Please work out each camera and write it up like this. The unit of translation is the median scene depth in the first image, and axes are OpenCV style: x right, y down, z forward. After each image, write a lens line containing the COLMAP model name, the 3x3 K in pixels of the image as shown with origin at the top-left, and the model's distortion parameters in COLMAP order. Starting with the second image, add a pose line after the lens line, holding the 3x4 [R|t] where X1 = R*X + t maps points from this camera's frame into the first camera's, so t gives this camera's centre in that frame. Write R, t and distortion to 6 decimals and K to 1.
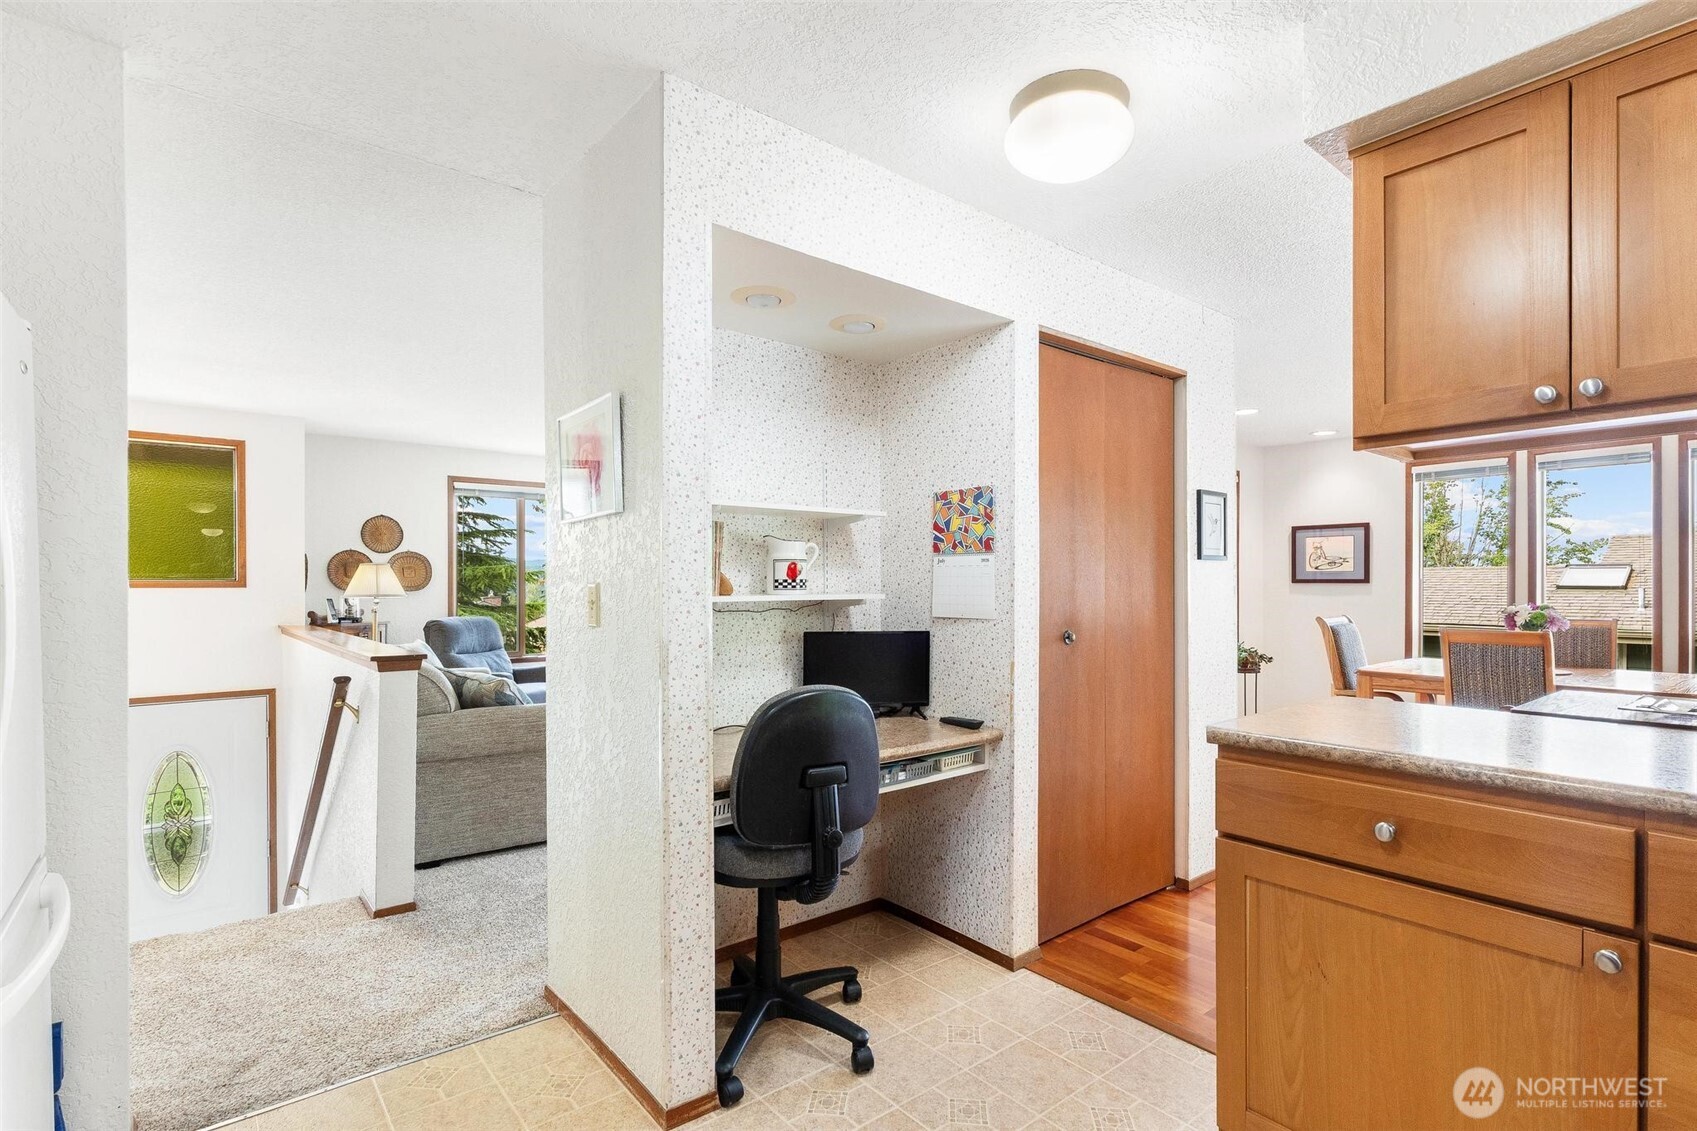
lens RADIAL K [[784.7, 0, 849.8], [0, 784.7, 592.5], [0, 0, 1]] dist [0.001377, -0.000312]
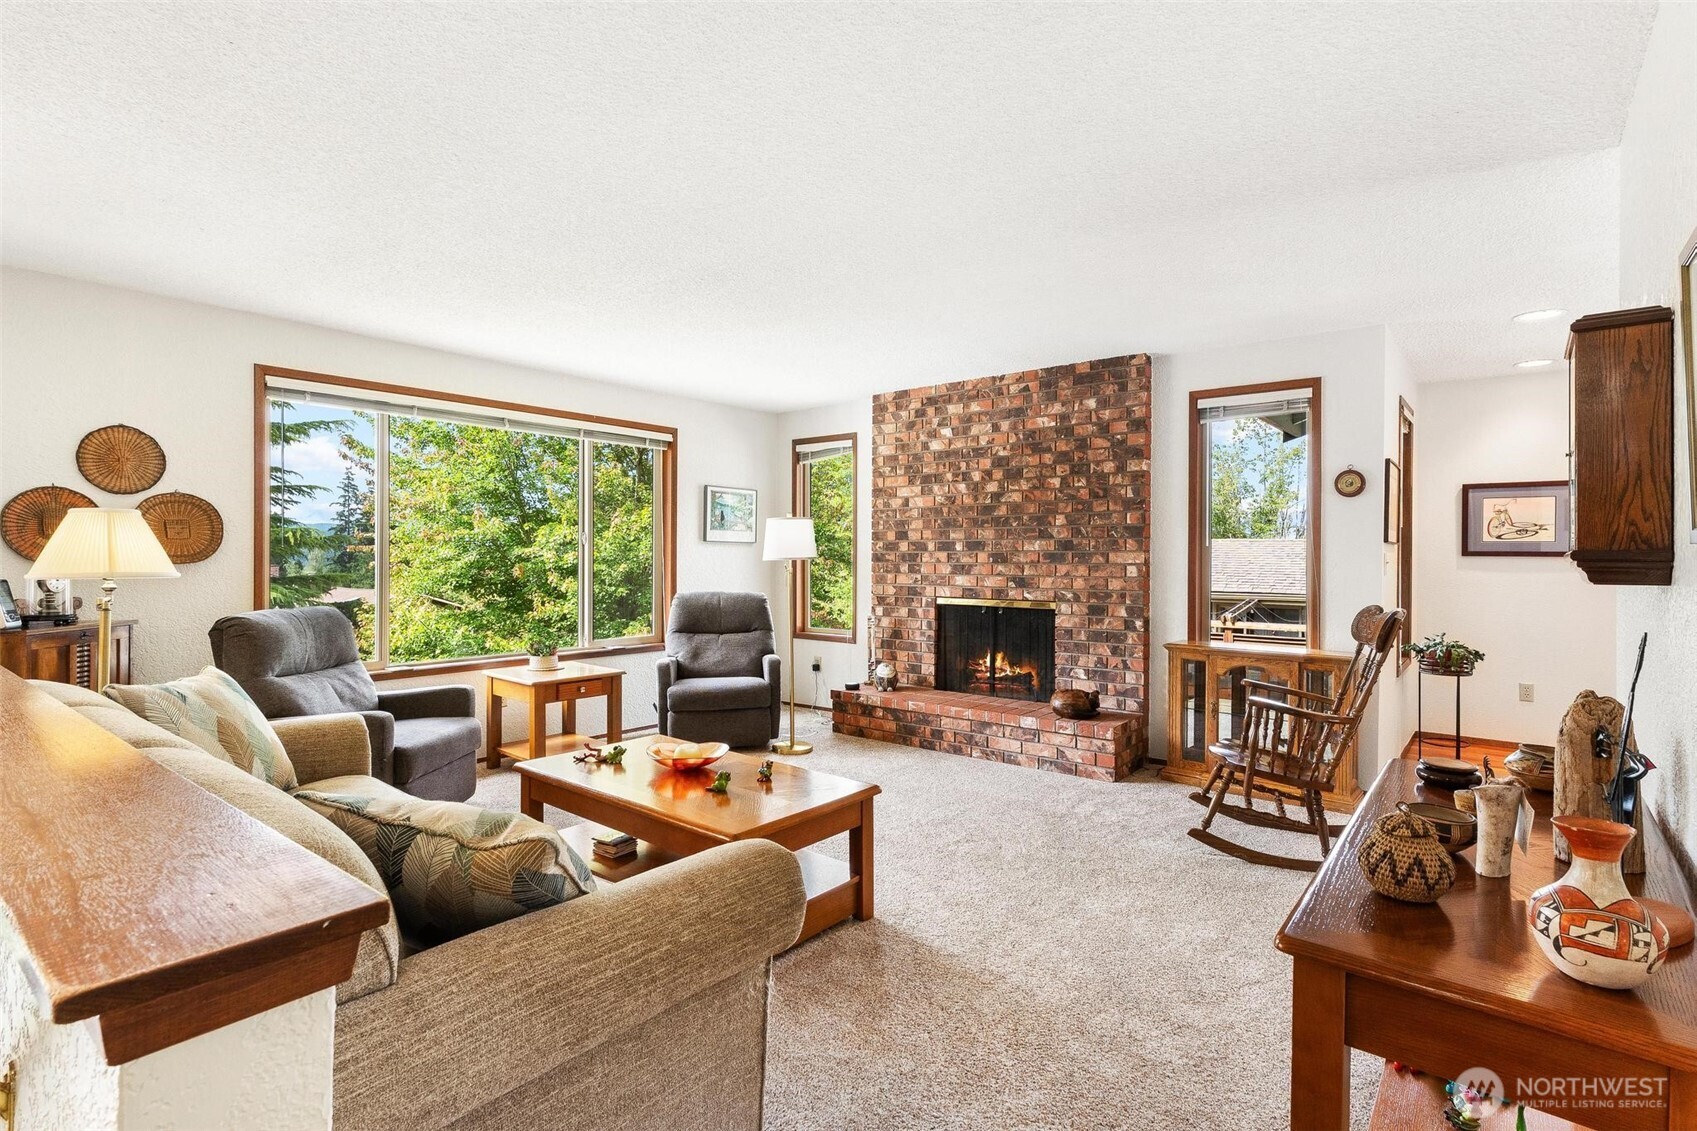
lens RADIAL K [[796.0, 0, 851.5], [0, 796.0, 560.5], [0, 0, 1]] dist [-0.000356, -0.000156]
pose [[0.978787, 0.003166, 0.204856, -0.215230], [-0.002904, 0.999995, -0.001582, -0.004604], [-0.204860, 0.000954, 0.978791, 0.359220]]
